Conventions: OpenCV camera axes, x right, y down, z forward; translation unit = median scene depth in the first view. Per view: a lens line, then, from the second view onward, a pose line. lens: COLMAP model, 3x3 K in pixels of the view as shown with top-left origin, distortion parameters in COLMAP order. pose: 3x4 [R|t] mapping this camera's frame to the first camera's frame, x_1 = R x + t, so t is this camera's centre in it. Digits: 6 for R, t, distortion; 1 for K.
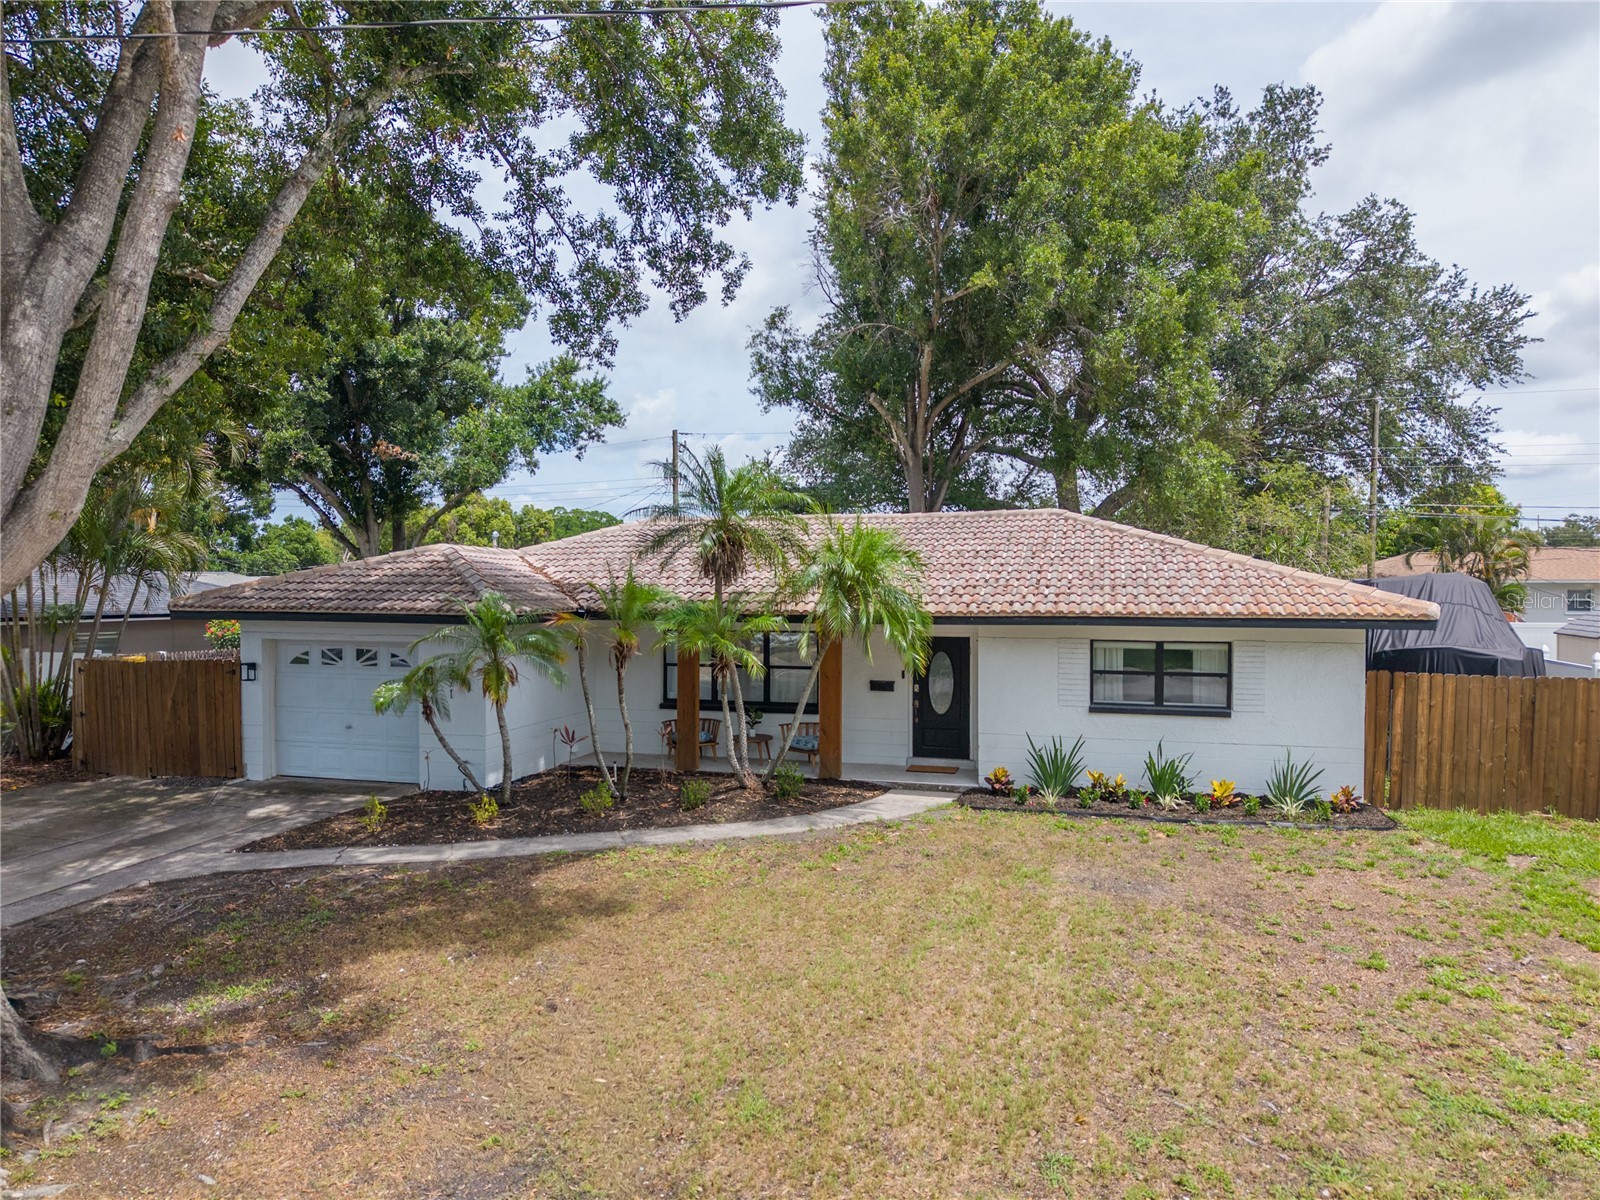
lens RADIAL K [[1055.8, 0, 800.0], [0, 1055.8, 600.0], [0, 0, 1]] dist [0.008843, -0.001850]
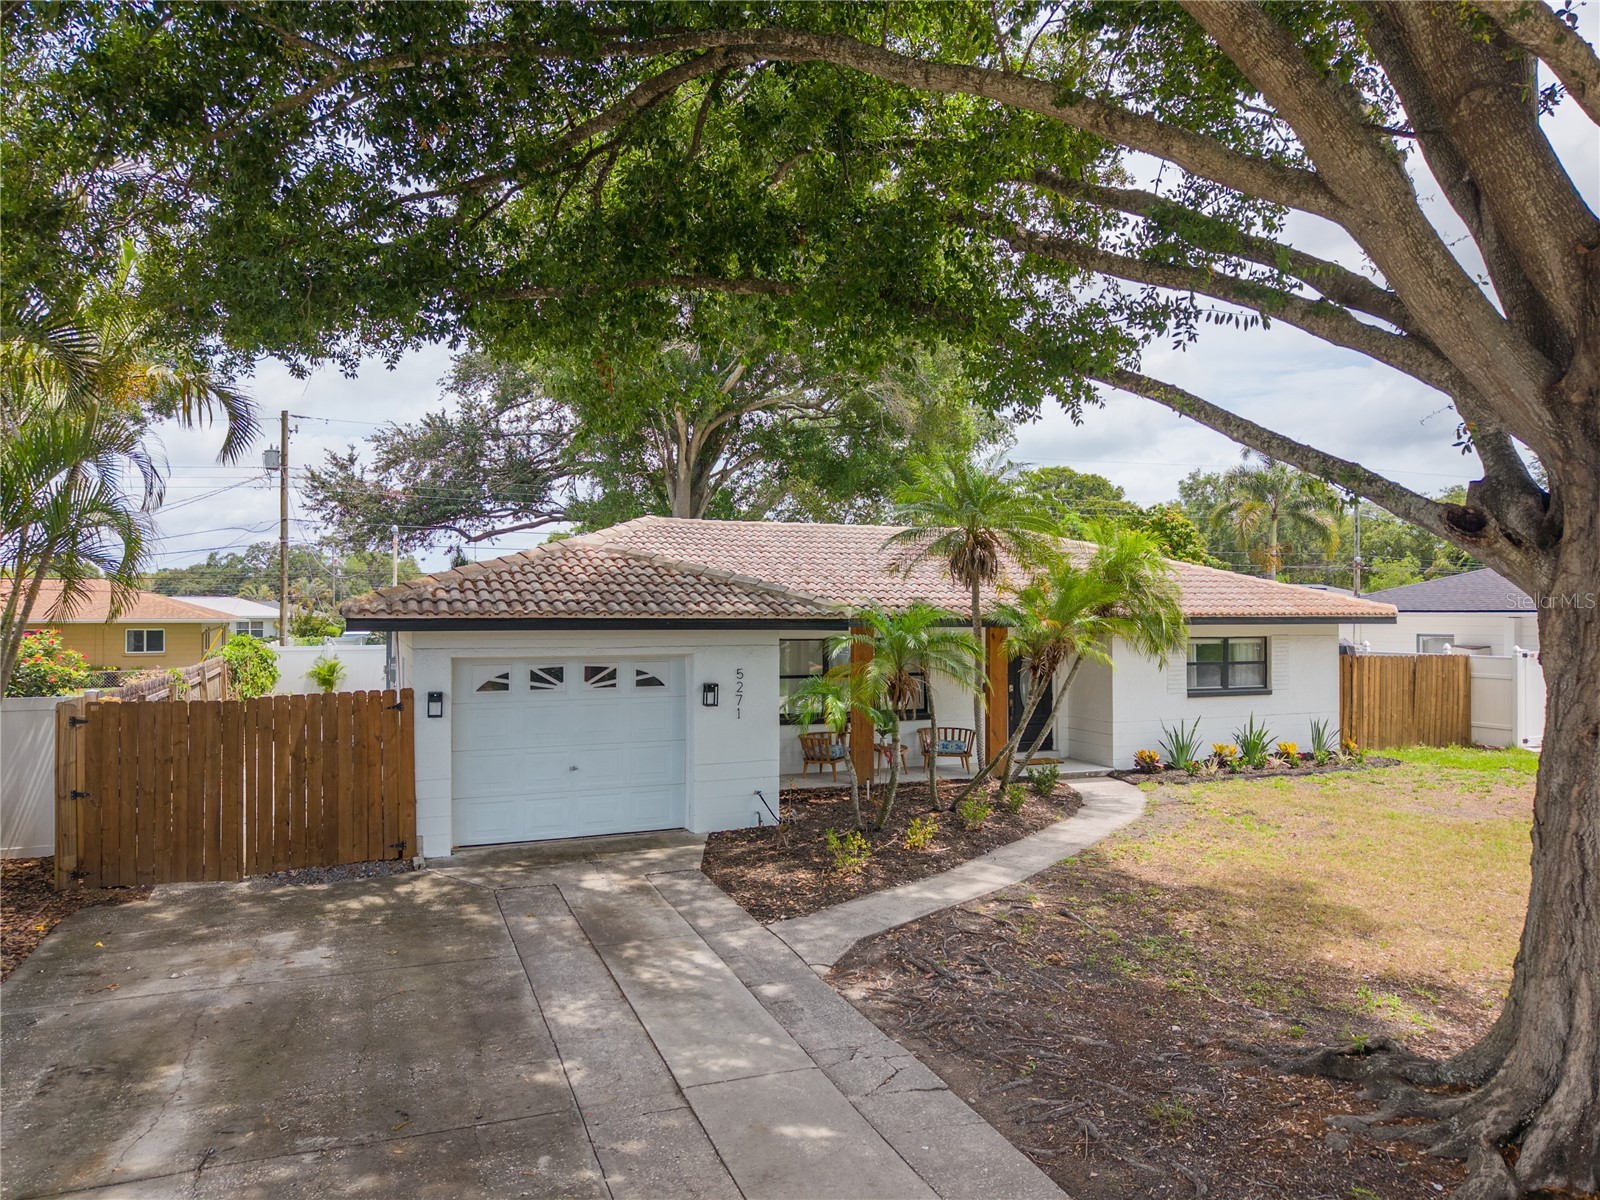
lens RADIAL K [[1055.8, 0, 800.0], [0, 1055.8, 600.0], [0, 0, 1]] dist [0.008843, -0.001850]
pose [[0.791769, 0.005865, 0.610792, -0.875433], [0.009066, 0.999731, -0.021352, 0.017397], [-0.610753, 0.022444, 0.791503, 0.328840]]
